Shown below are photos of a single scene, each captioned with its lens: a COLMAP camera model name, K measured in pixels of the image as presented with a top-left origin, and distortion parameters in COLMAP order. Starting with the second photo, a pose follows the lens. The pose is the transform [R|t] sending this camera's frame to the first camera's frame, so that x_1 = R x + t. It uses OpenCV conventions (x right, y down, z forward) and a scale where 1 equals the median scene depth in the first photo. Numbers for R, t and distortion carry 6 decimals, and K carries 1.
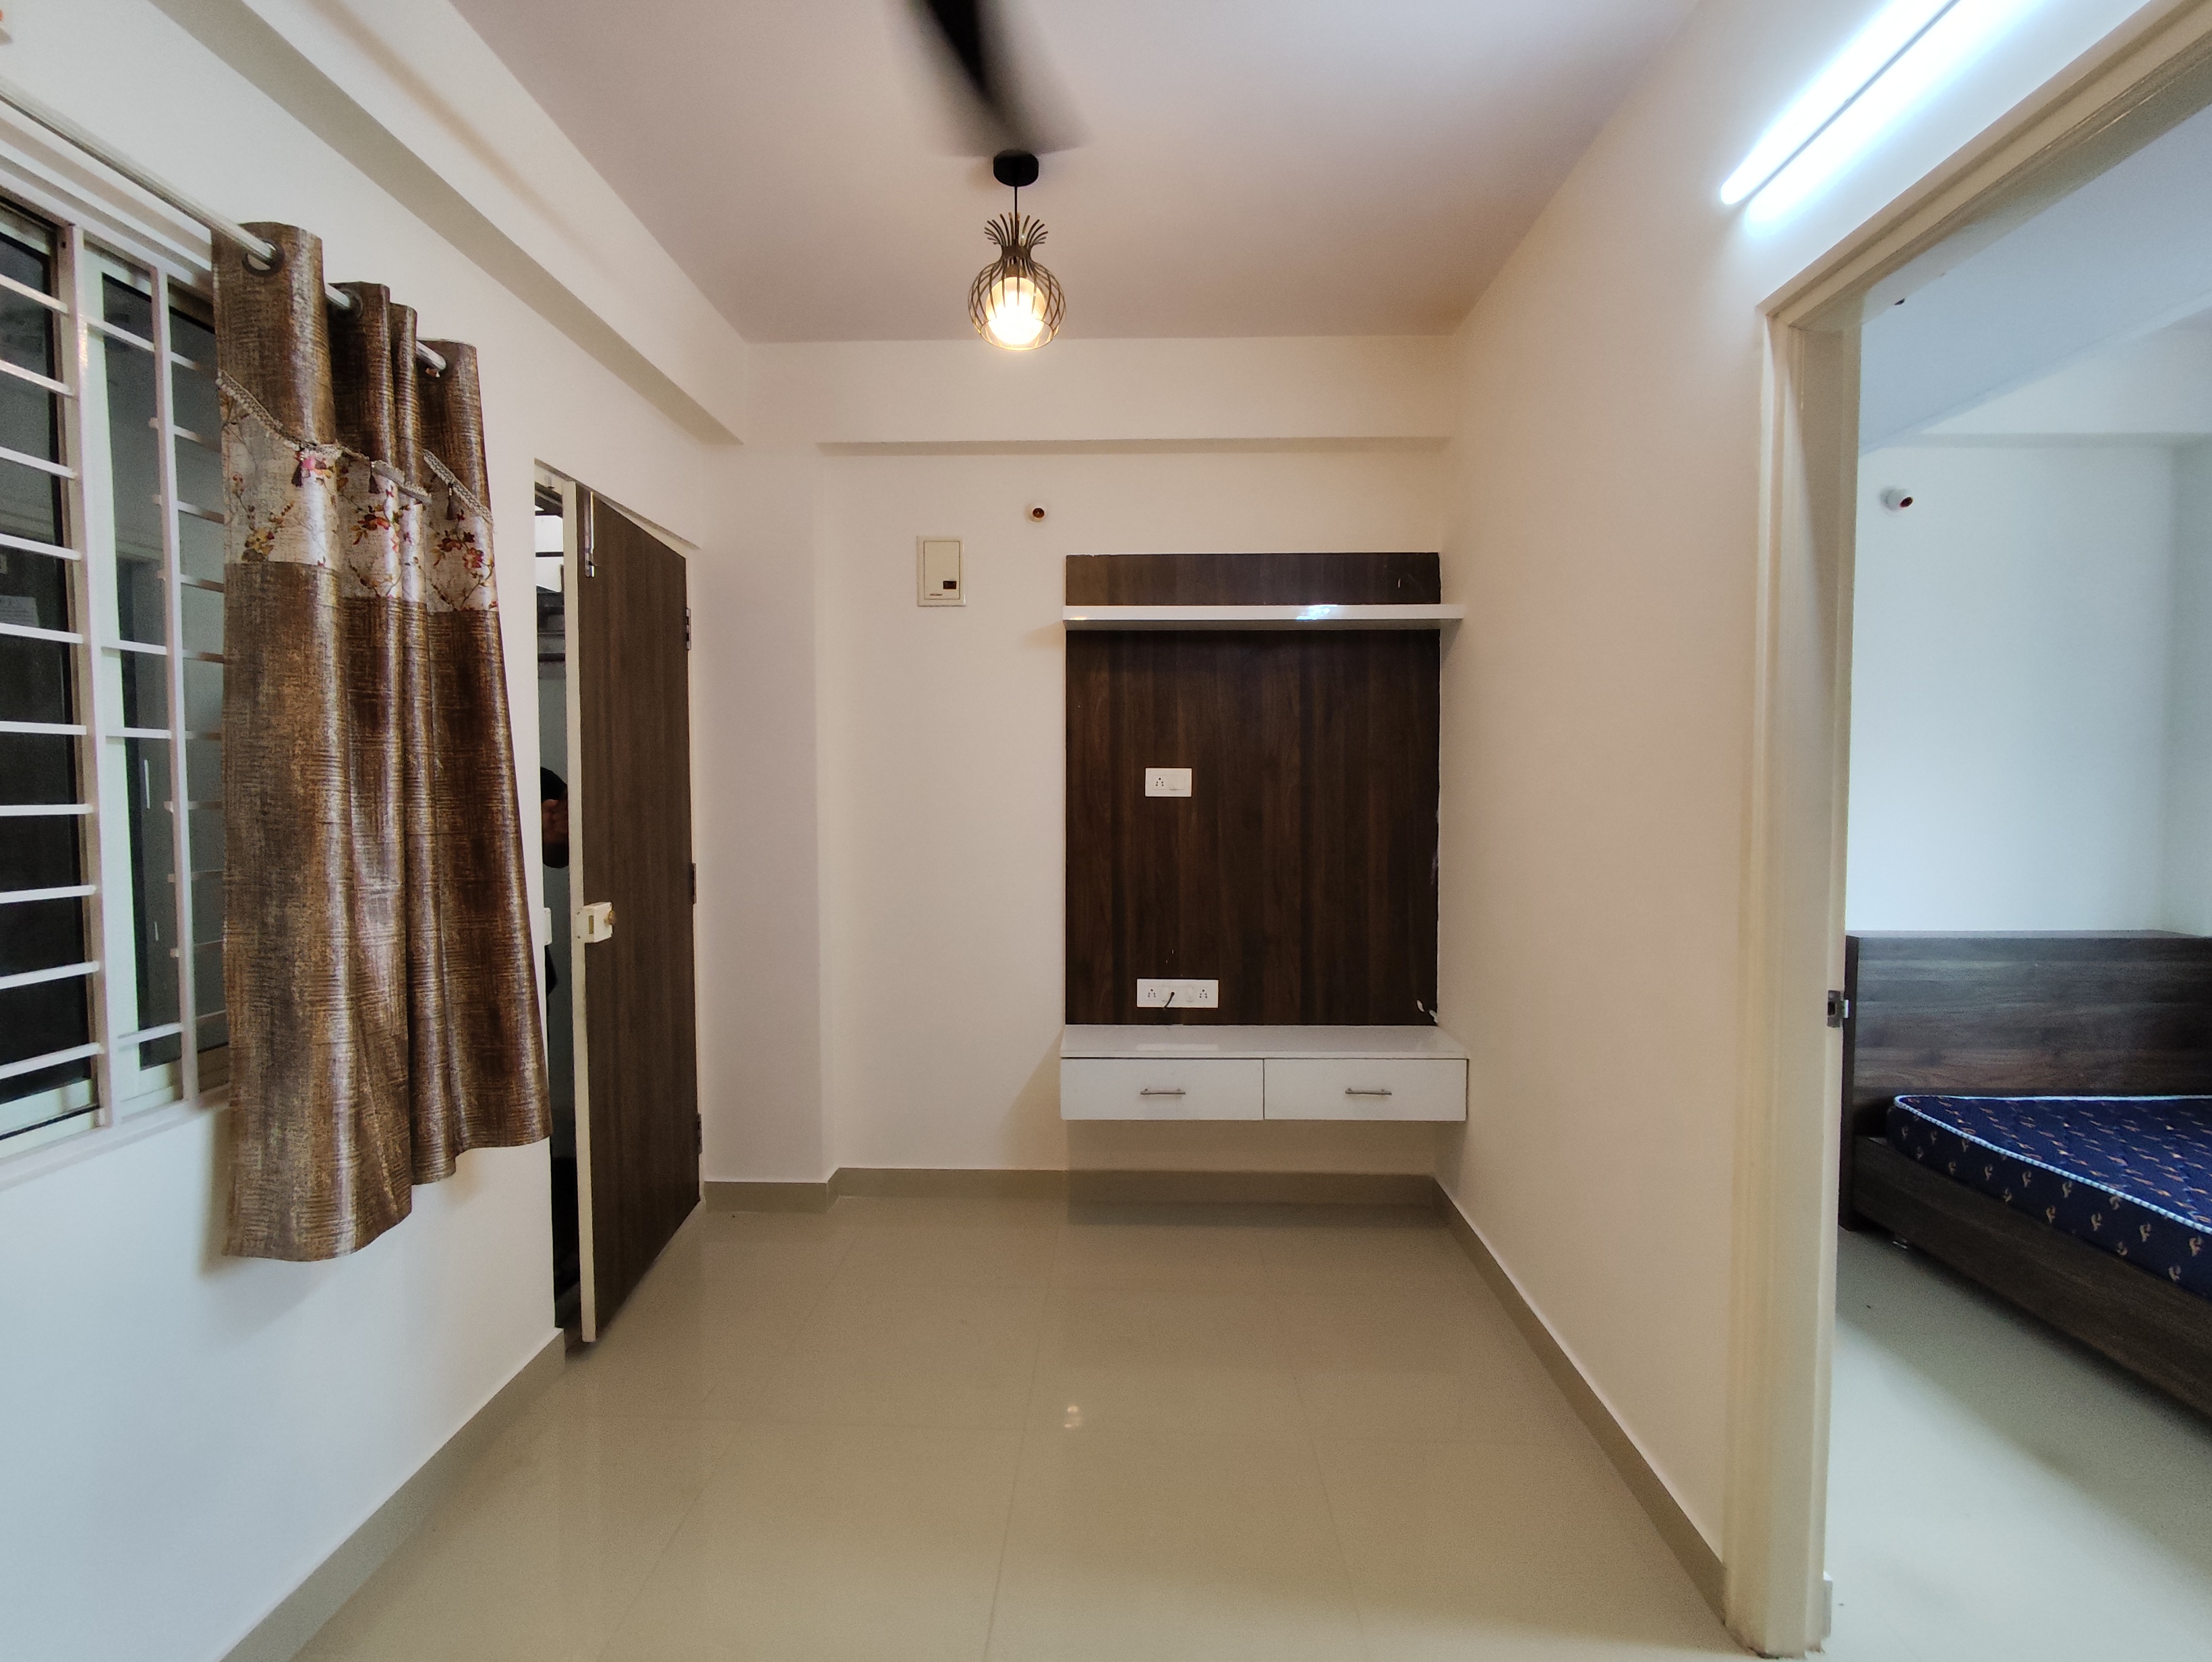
lens RADIAL K [[1021.6, 0, 1094.5], [0, 1021.6, 821.4], [0, 0, 1]] dist [-0.002691, 0.000398]
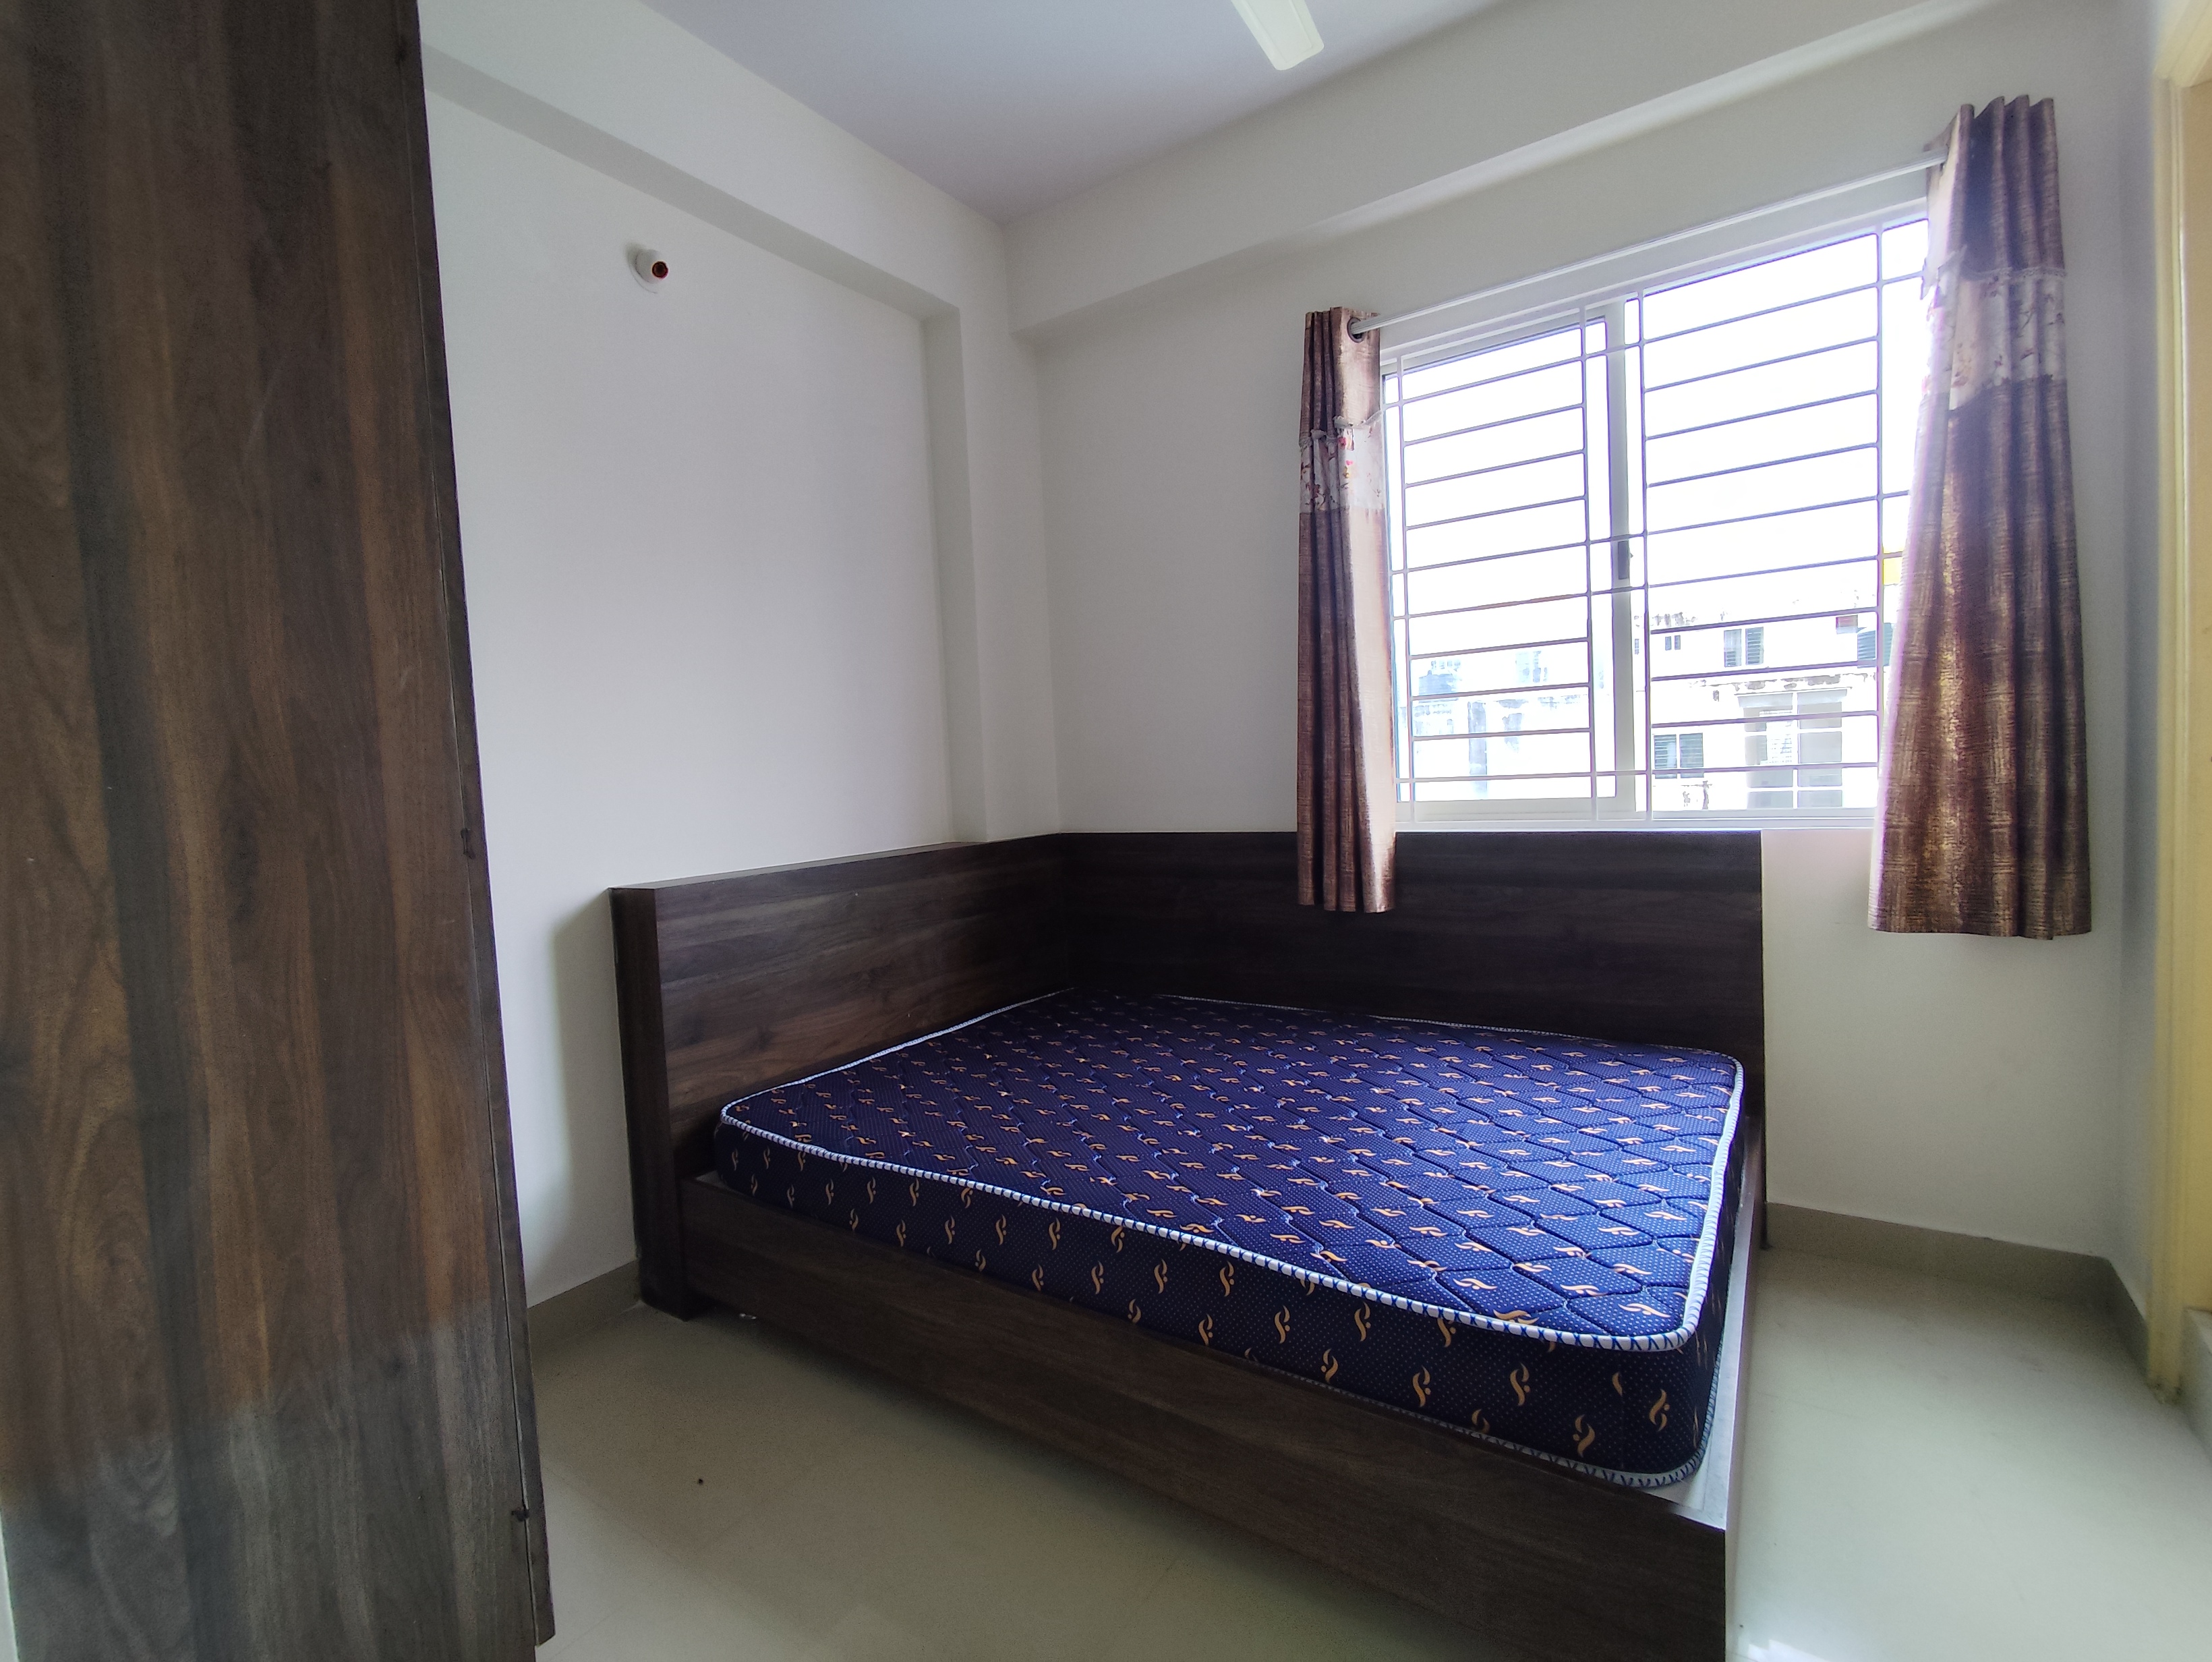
lens RADIAL K [[1021.6, 0, 1102.9], [0, 1021.6, 822.3], [0, 0, 1]] dist [-0.002691, 0.000398]
pose [[0.550806, -0.071677, 0.831550, 0.361015], [0.084596, 0.995969, 0.029814, 0.076042], [-0.830335, 0.053924, 0.554649, 0.384587]]
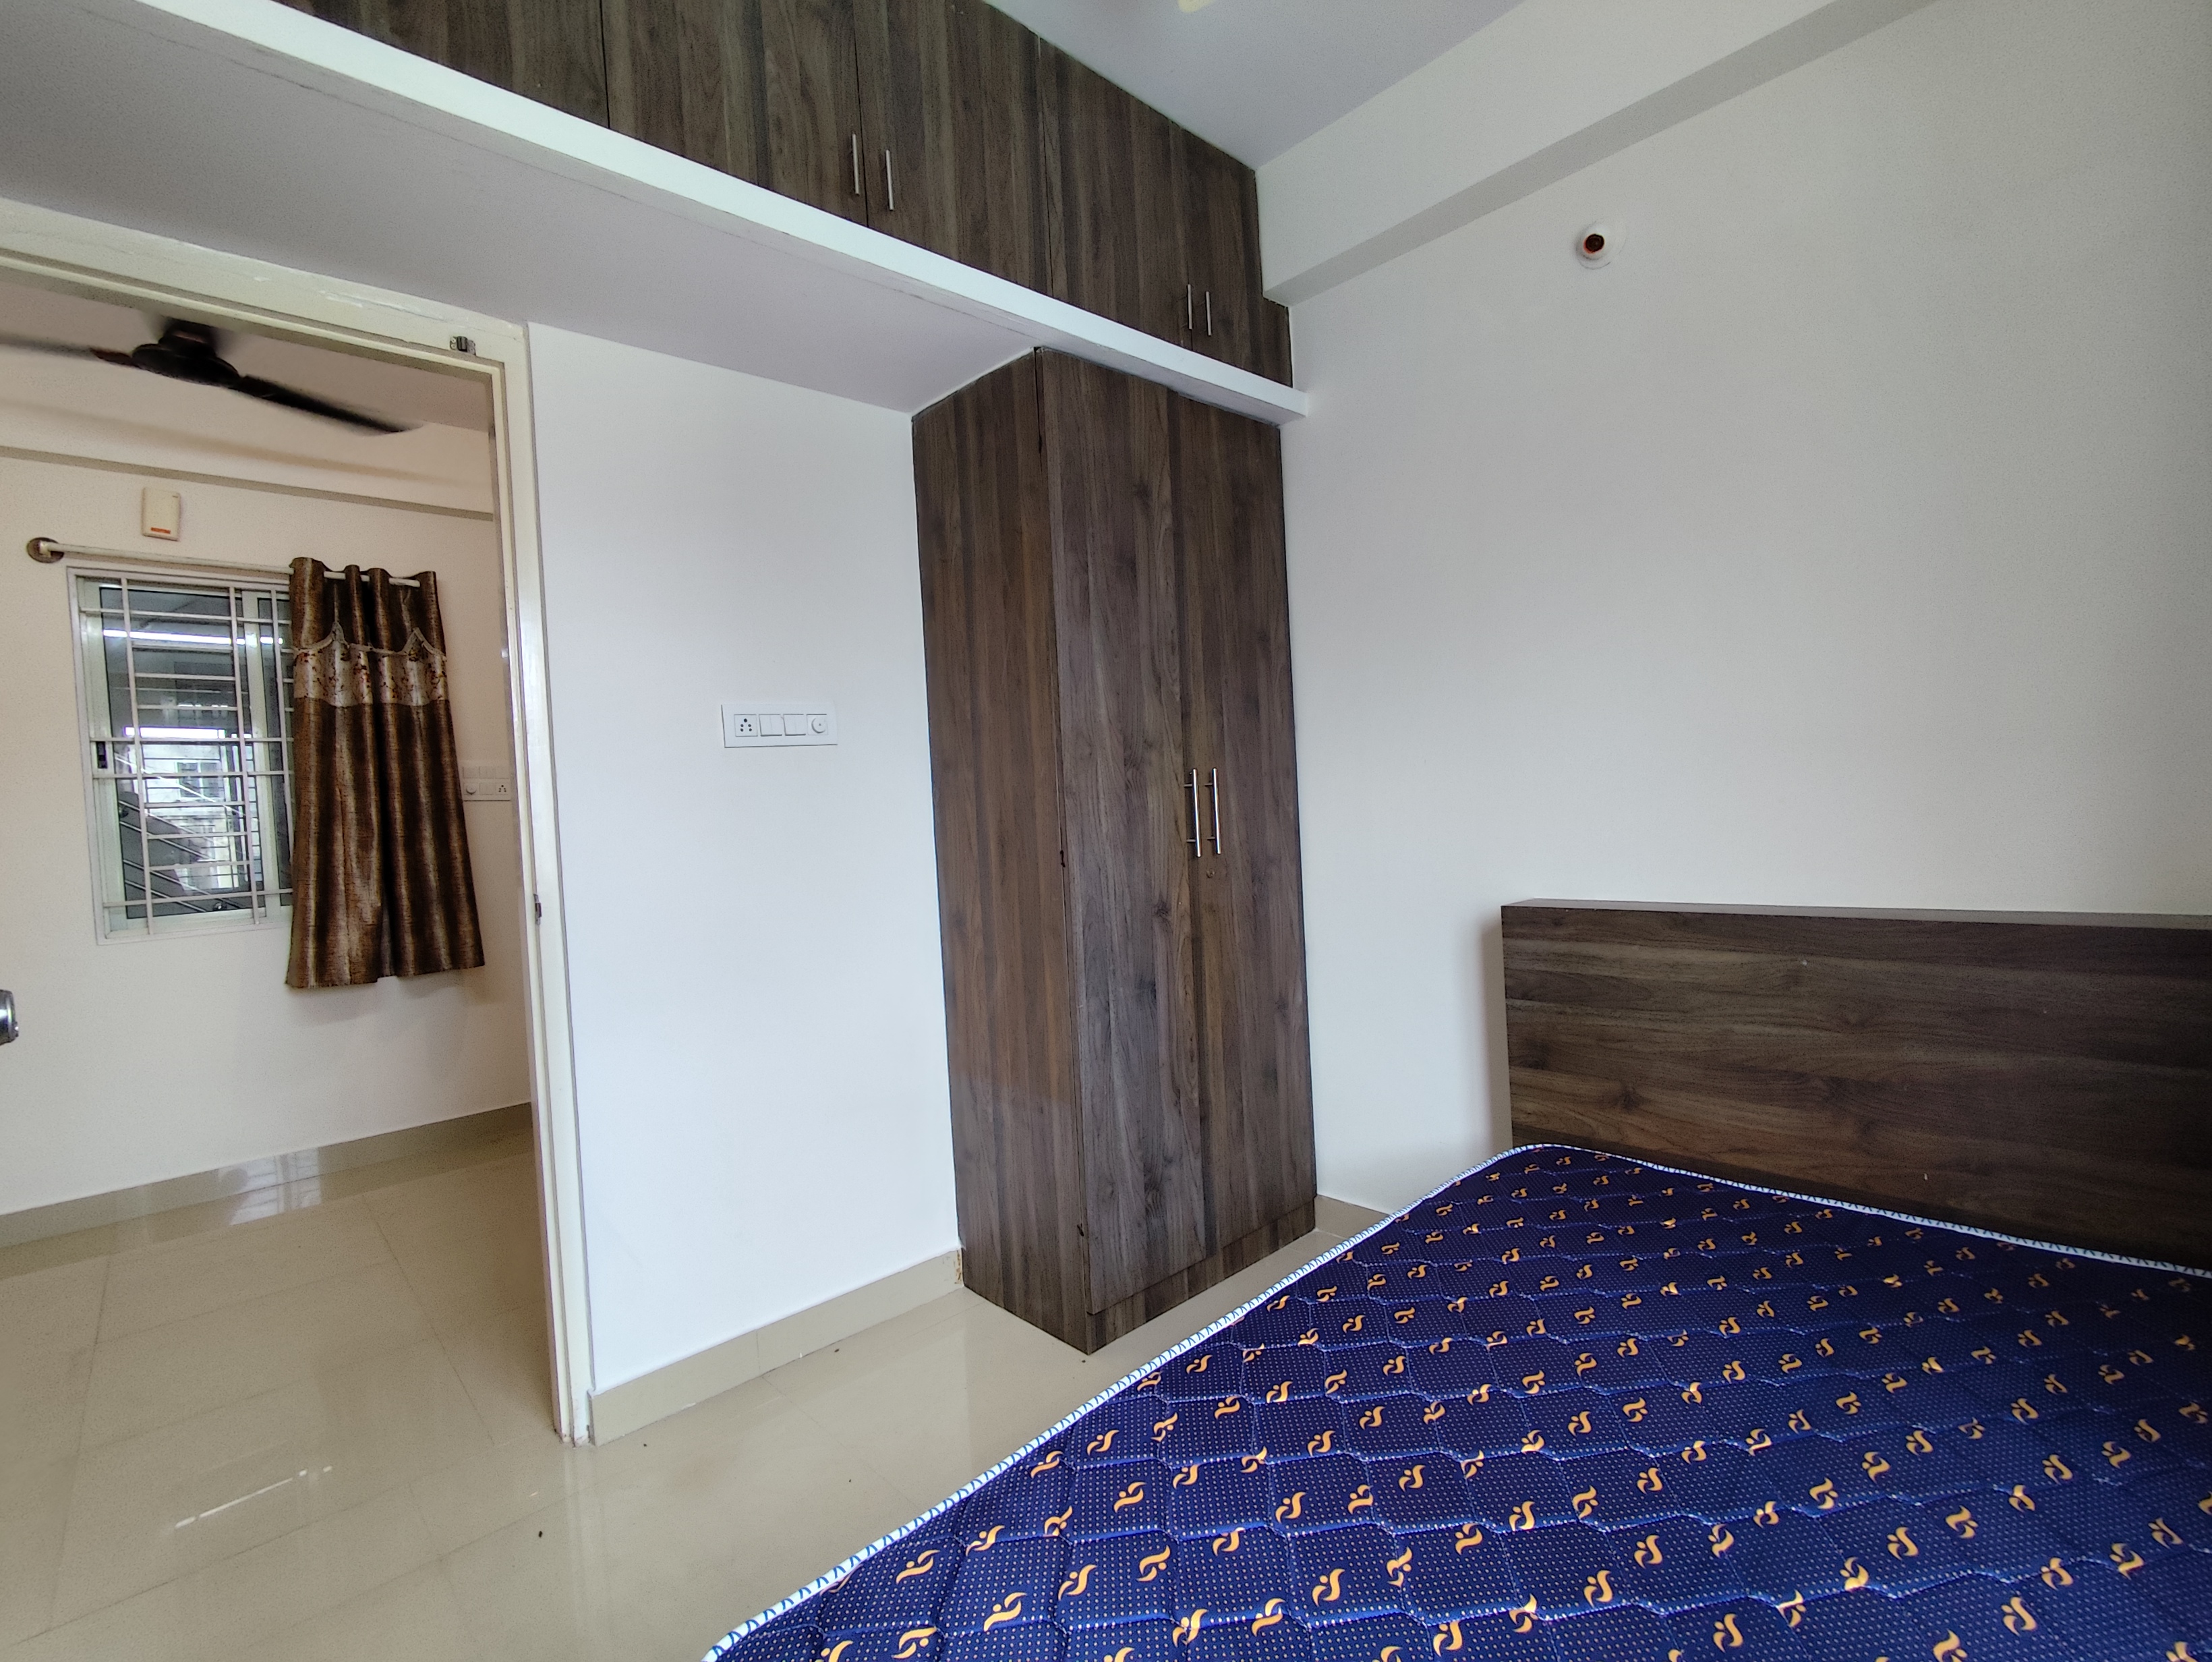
lens RADIAL K [[1021.6, 0, 1096.7], [0, 1021.6, 825.7], [0, 0, 1]] dist [-0.002691, 0.000398]
pose [[0.691948, -0.024862, -0.721519, 1.071163], [0.024096, 0.999645, -0.011337, 0.060840], [0.721545, -0.009541, 0.692301, 0.321980]]
